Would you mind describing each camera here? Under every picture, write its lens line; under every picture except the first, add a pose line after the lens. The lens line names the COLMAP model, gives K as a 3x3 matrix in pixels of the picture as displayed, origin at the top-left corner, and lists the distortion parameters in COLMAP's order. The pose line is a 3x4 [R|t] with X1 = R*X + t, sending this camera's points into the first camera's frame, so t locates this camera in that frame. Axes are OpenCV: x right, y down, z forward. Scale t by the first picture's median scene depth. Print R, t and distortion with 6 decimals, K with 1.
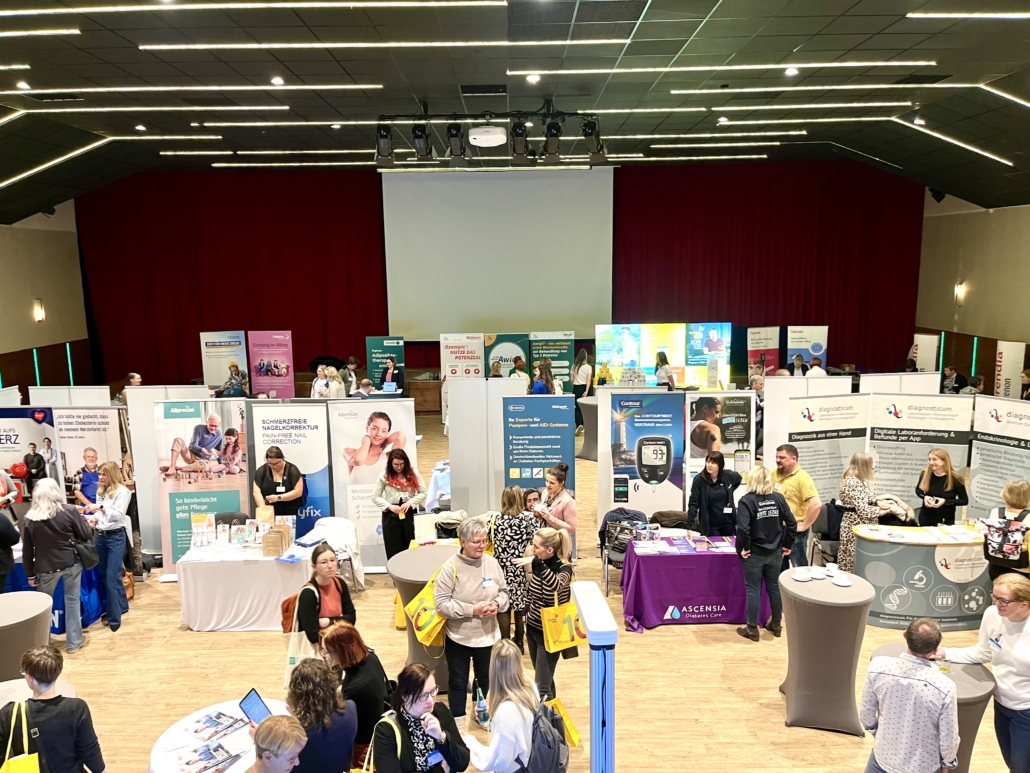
lens RADIAL K [[778.9, 0, 513.2], [0, 778.9, 389.9], [0, 0, 1]] dist [0.066669, -0.086237]
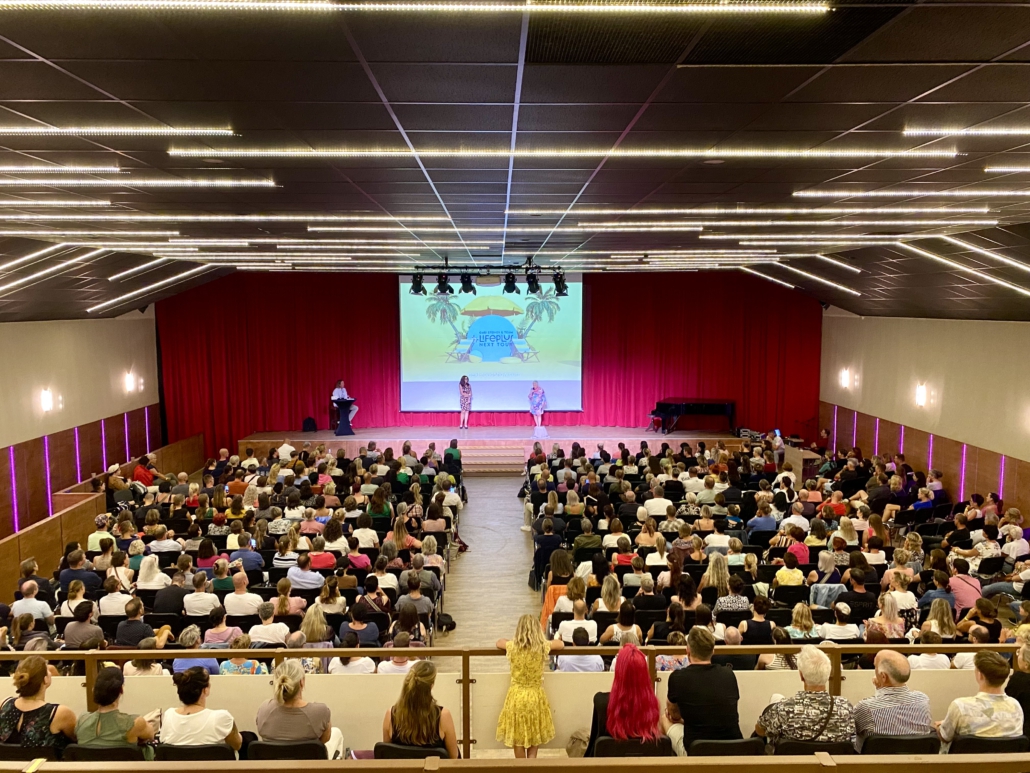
lens RADIAL K [[788.7, 0, 511.8], [0, 788.7, 384.0], [0, 0, 1]] dist [0.009333, -0.003894]
pose [[0.999782, 0.009821, 0.018443, -0.013434], [-0.008715, 0.998214, -0.059102, -0.046403], [-0.018991, 0.058928, 0.998082, -0.458379]]
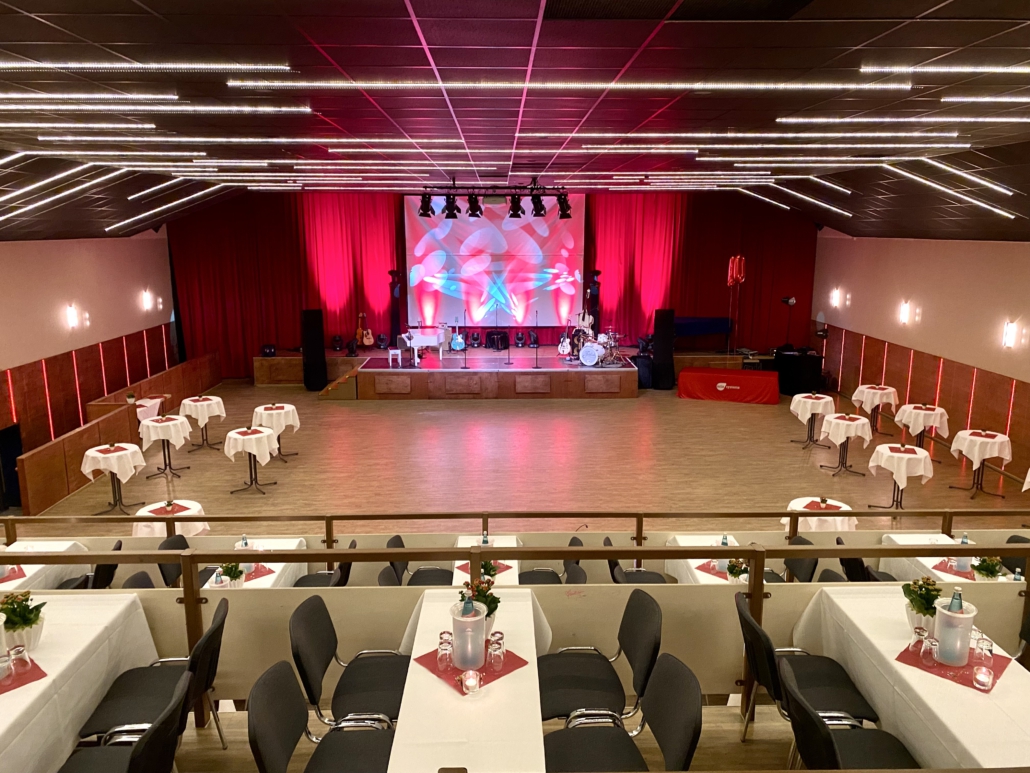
lens RADIAL K [[788.7, 0, 517.5], [0, 788.7, 392.5], [0, 0, 1]] dist [0.009333, -0.003894]
pose [[0.999631, 0.008491, 0.025813, -0.024405], [-0.009698, 0.998847, 0.047021, -0.026075], [-0.025384, -0.047254, 0.998560, -0.549986]]
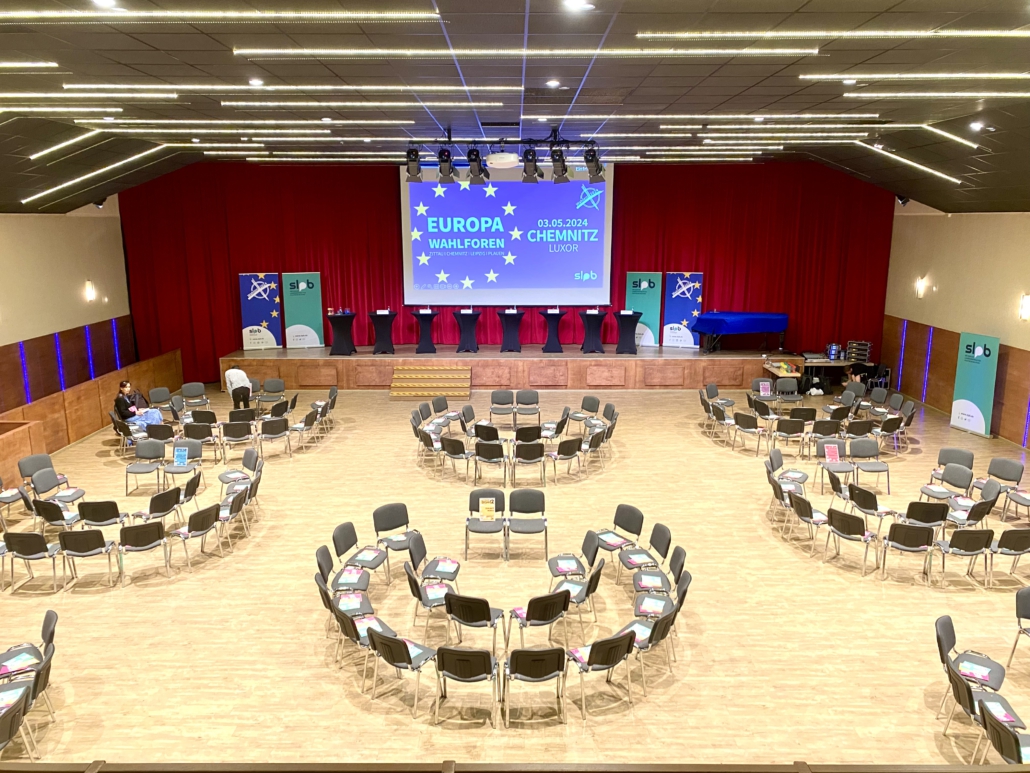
lens RADIAL K [[788.7, 0, 519.5], [0, 788.7, 387.5], [0, 0, 1]] dist [0.009333, -0.003894]
pose [[0.999891, 0.012731, 0.007481, -0.011656], [-0.013093, 0.998638, 0.050500, -0.047357], [-0.006828, -0.050593, 0.998696, -0.183819]]
